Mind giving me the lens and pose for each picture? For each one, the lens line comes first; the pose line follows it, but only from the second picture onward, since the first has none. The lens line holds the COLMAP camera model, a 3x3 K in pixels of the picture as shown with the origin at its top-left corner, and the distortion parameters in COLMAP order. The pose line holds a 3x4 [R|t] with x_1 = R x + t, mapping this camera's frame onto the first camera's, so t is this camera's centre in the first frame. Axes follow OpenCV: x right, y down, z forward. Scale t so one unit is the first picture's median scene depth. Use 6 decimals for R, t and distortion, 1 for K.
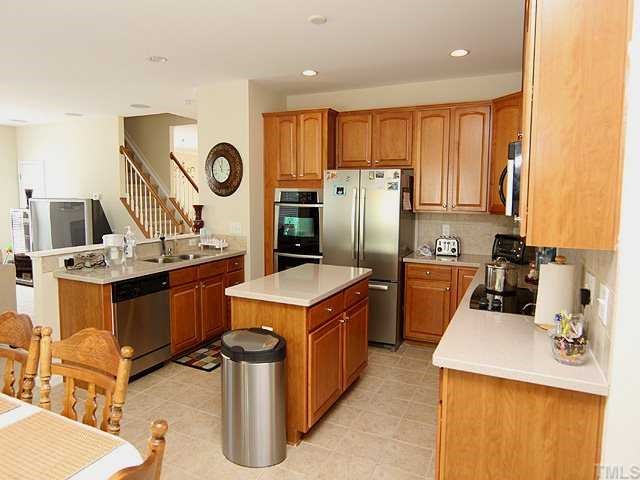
lens RADIAL K [[416.4, 0, 316.8], [0, 416.4, 235.9], [0, 0, 1]] dist [-0.021523, 0.003919]
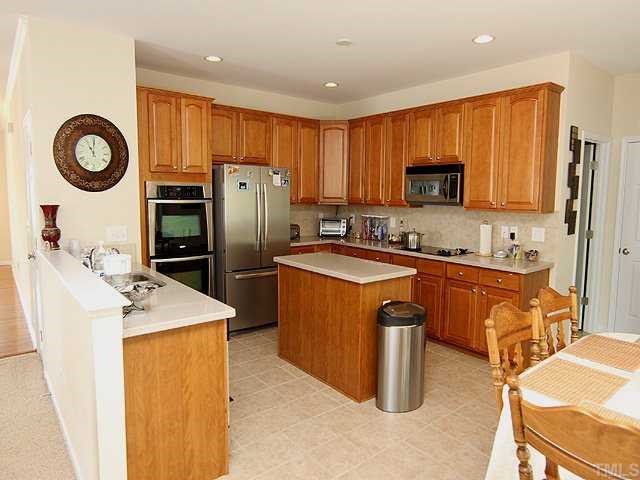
lens RADIAL K [[416.4, 0, 318.1], [0, 416.4, 234.1], [0, 0, 1]] dist [-0.021523, 0.003919]
pose [[0.432189, -0.094412, 0.896827, -0.714997], [0.081214, 0.994538, 0.065560, -0.039362], [-0.898118, 0.044500, 0.437496, 0.366042]]
